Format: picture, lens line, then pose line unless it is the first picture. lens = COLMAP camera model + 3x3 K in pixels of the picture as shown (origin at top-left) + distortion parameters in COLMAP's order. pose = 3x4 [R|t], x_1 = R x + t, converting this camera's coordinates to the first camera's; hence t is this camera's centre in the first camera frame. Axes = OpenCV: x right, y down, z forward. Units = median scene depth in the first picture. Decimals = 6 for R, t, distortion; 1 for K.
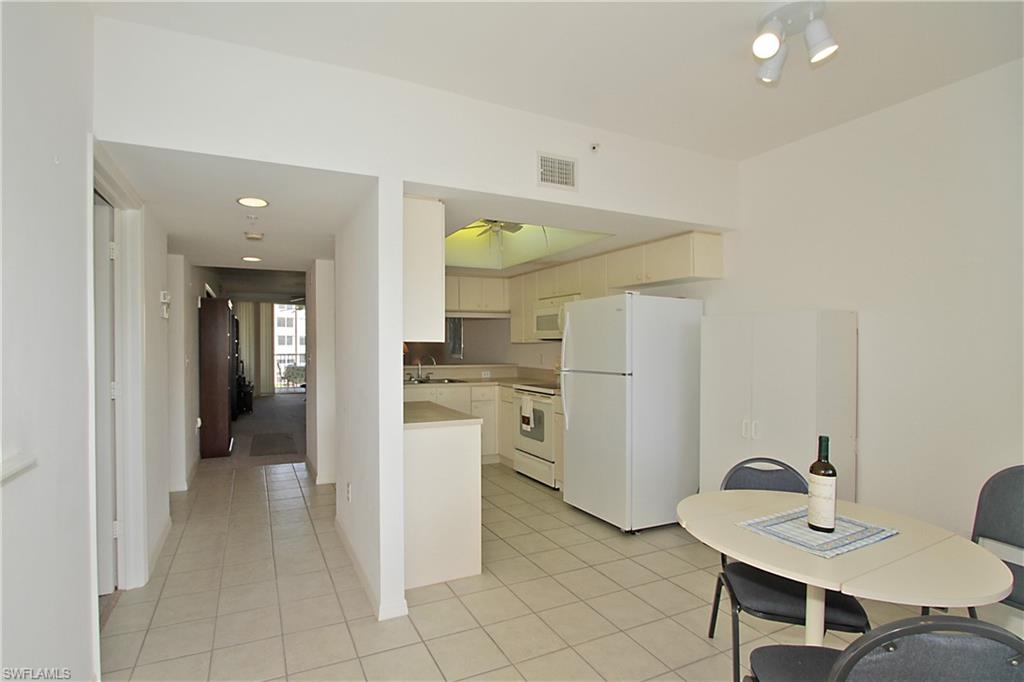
lens RADIAL K [[491.7, 0, 527.4], [0, 491.7, 336.3], [0, 0, 1]] dist [-0.015168, 0.000708]
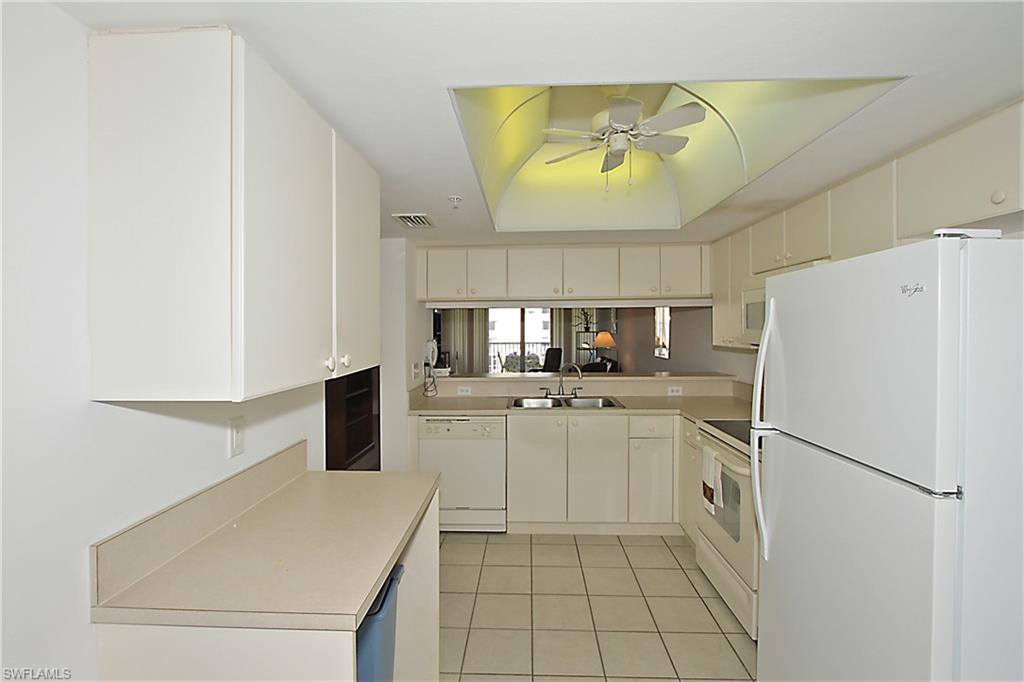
lens RADIAL K [[480.2, 0, 492.4], [0, 480.2, 335.1], [0, 0, 1]] dist [-0.001092, 0.000475]
pose [[0.832431, 0.005926, -0.554097, 0.094336], [0.011806, 0.999526, 0.028425, -0.026168], [0.554003, -0.030204, 0.831966, 0.412394]]
